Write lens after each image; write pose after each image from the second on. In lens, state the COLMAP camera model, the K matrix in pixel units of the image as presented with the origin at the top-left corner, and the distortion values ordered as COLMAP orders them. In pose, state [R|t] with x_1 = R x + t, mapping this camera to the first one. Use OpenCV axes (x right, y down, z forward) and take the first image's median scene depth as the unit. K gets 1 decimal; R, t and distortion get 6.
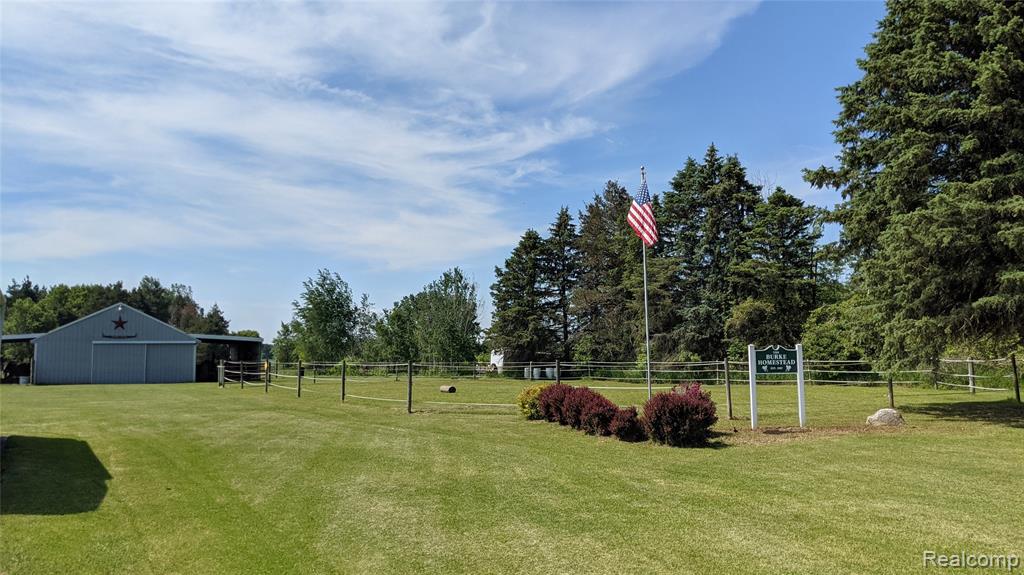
lens RADIAL K [[788.2, 0, 528.3], [0, 788.2, 273.6], [0, 0, 1]] dist [0.004497, 0.002420]
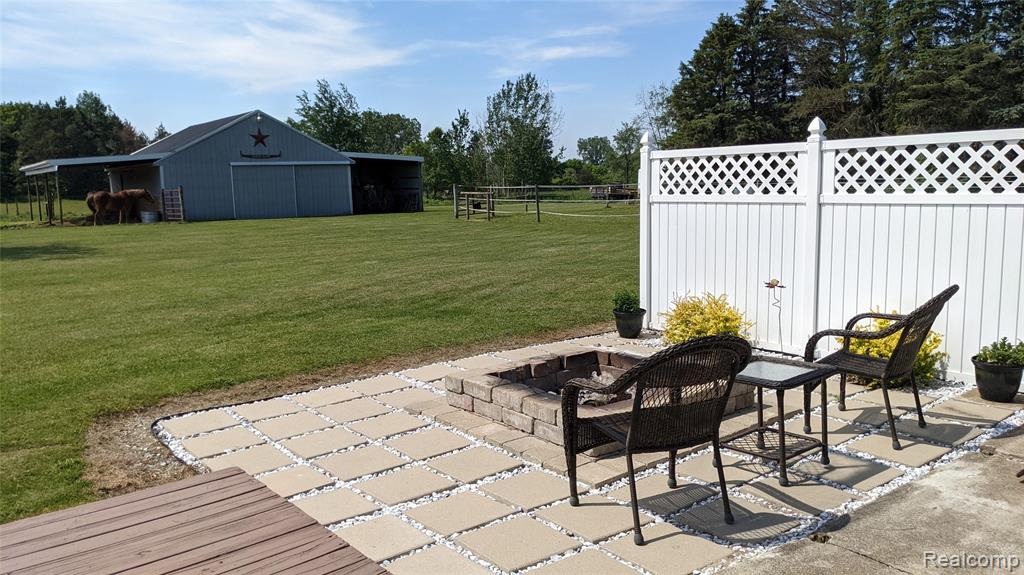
lens RADIAL K [[790.9, 0, 510.5], [0, 790.9, 281.2], [0, 0, 1]] dist [0.041384, -0.080475]
pose [[0.995083, -0.028035, 0.094999, -0.287784], [0.005395, 0.973025, 0.230637, 0.018507], [-0.098902, -0.228990, 0.968391, 0.176586]]
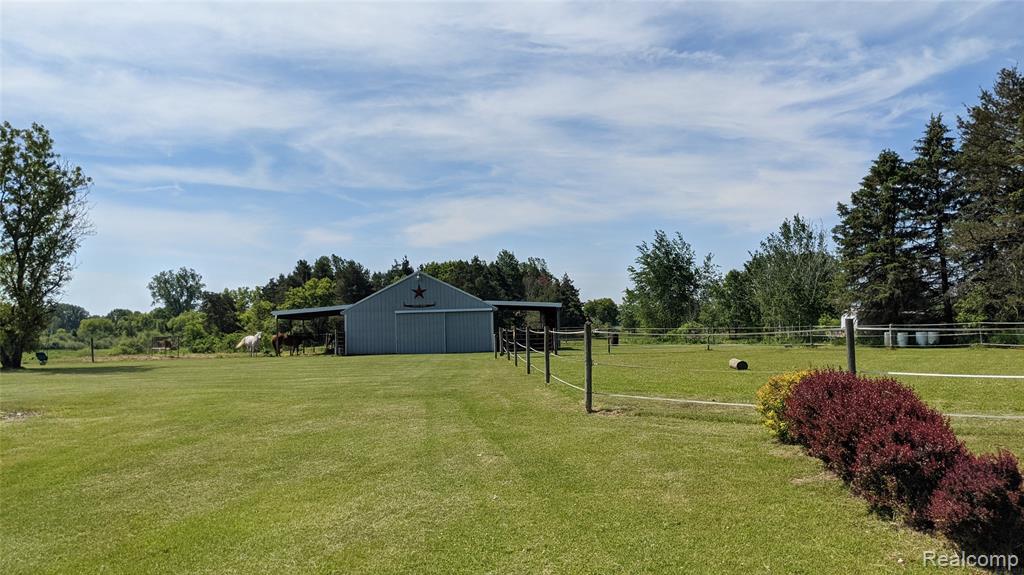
lens RADIAL K [[790.9, 0, 510.5], [0, 790.9, 281.2], [0, 0, 1]] dist [0.041384, -0.080475]
pose [[0.891217, -0.042007, -0.451627, 0.020531], [0.065727, 0.997153, 0.036955, 0.016920], [0.448789, -0.062620, 0.891441, 0.145083]]
